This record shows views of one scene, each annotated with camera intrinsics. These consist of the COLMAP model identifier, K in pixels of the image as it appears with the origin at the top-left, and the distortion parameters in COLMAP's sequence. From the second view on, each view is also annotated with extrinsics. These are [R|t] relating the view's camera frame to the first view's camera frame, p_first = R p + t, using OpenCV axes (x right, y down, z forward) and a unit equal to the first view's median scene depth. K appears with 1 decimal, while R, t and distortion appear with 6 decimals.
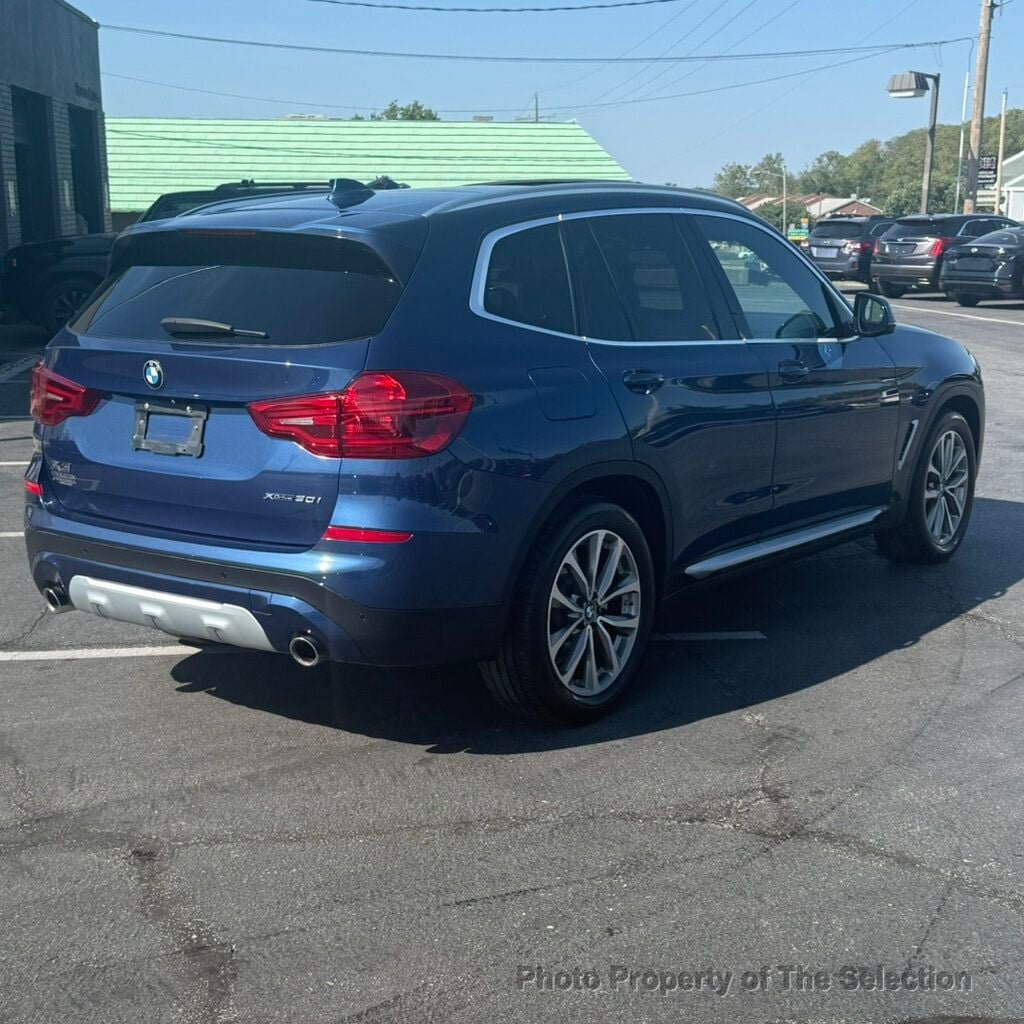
lens RADIAL K [[1481.3, 0, 540.3], [0, 1481.3, 495.5], [0, 0, 1]] dist [0.120224, -0.110359]
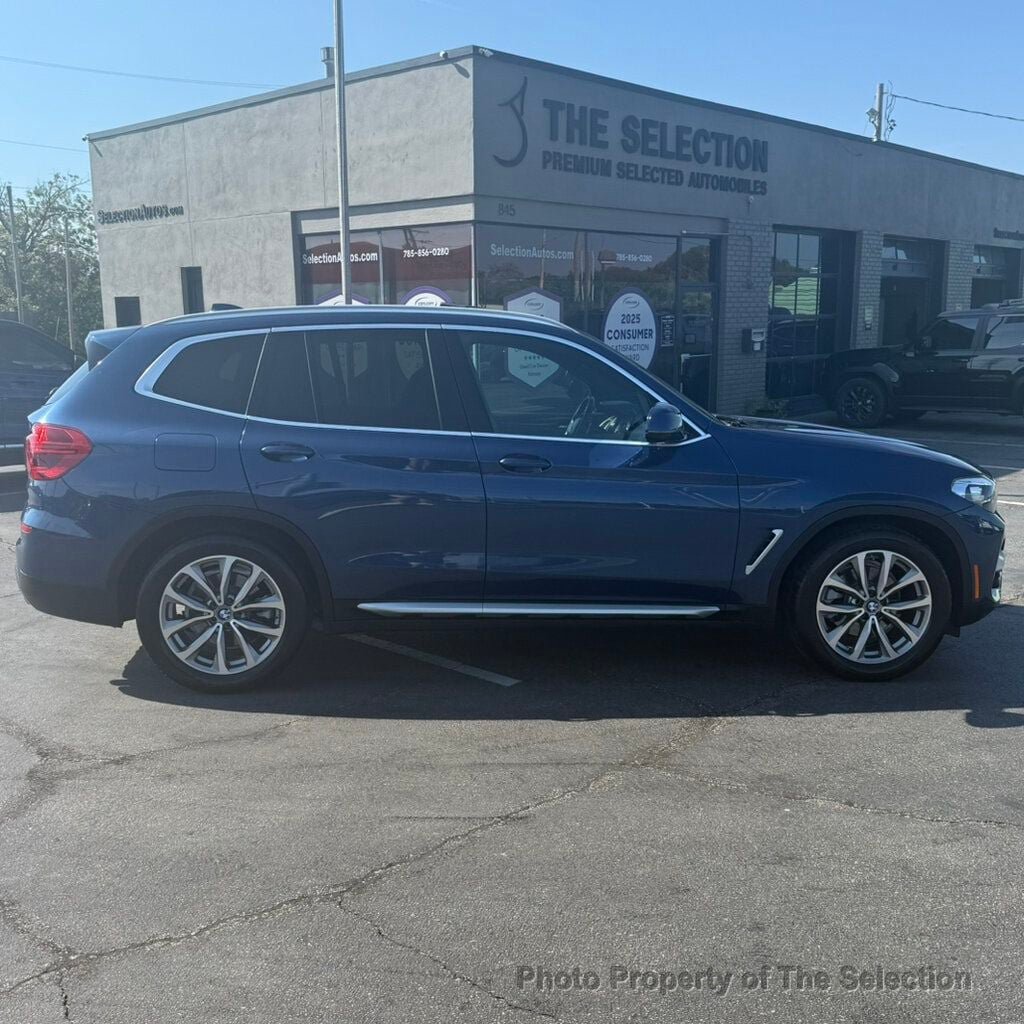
lens RADIAL K [[1110.9, 0, 514.8], [0, 1110.9, 524.6], [0, 0, 1]] dist [0.191088, -0.403616]
pose [[0.657160, 0.127832, -0.742832, 0.967268], [-0.141366, 0.988929, 0.045120, -0.088235], [0.740376, 0.075360, 0.667956, 0.493161]]
